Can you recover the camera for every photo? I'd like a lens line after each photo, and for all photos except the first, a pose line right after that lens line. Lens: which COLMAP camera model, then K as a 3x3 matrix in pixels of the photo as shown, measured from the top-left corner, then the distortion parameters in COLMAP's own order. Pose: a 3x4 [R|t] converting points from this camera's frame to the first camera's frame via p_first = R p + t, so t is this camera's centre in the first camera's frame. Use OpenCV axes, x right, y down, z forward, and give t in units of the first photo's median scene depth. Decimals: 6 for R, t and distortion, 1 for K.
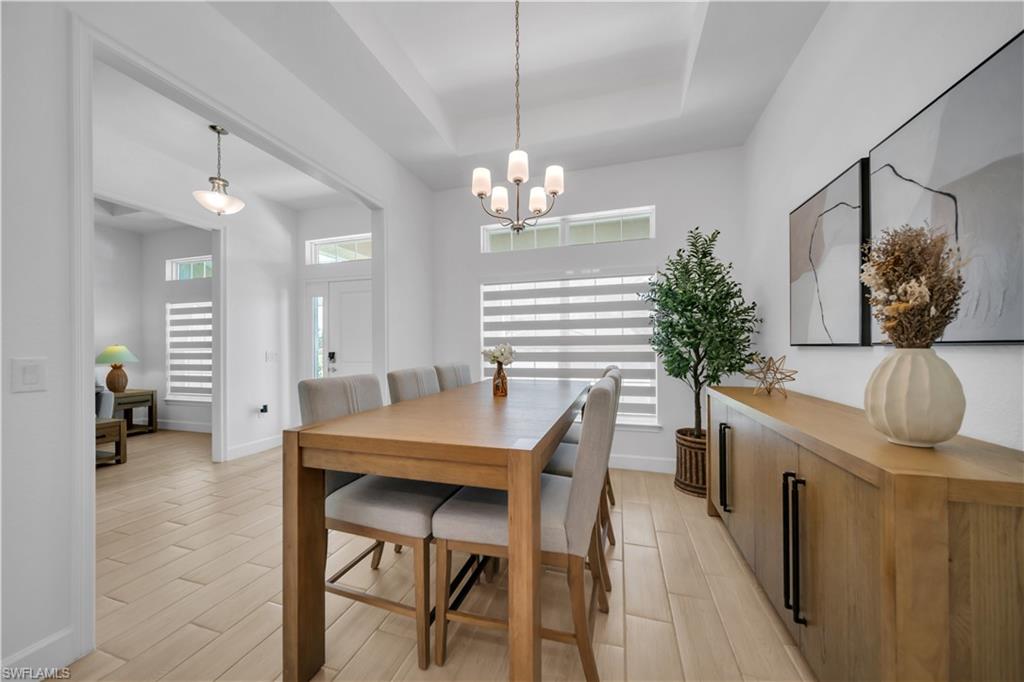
lens RADIAL K [[353.5, 0, 515.3], [0, 353.5, 346.9], [0, 0, 1]] dist [-0.006463, -0.000090]
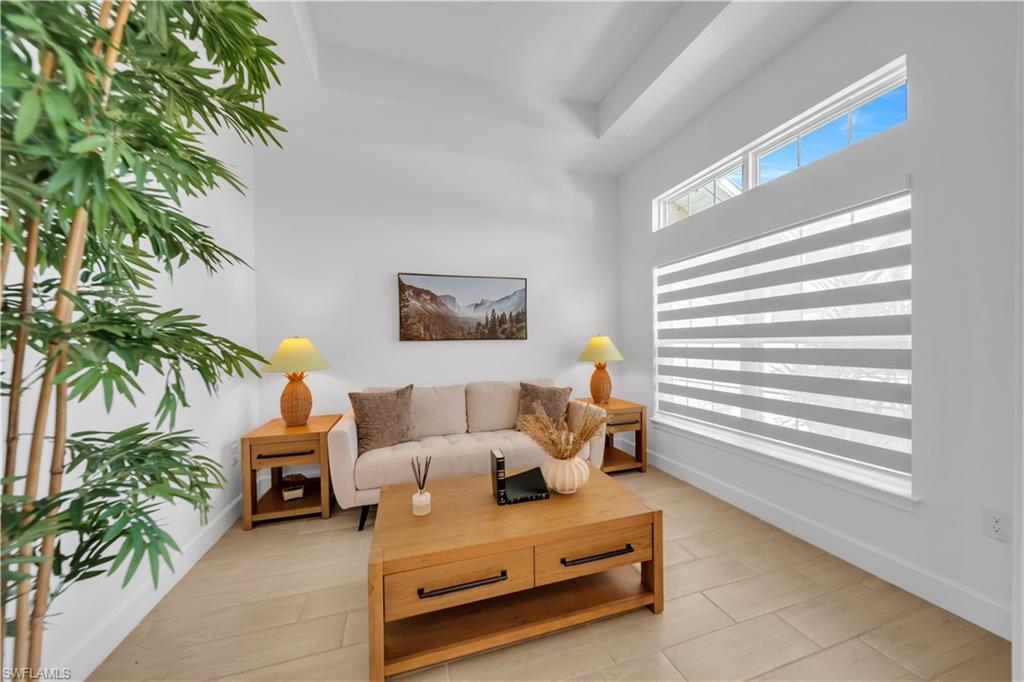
lens RADIAL K [[353.5, 0, 515.9], [0, 353.5, 343.7], [0, 0, 1]] dist [-0.006463, -0.000090]
pose [[0.551209, -0.006131, -0.834344, -0.599788], [0.007982, 0.999966, -0.002075, 0.010980], [0.834329, -0.005516, 0.551240, 0.442780]]
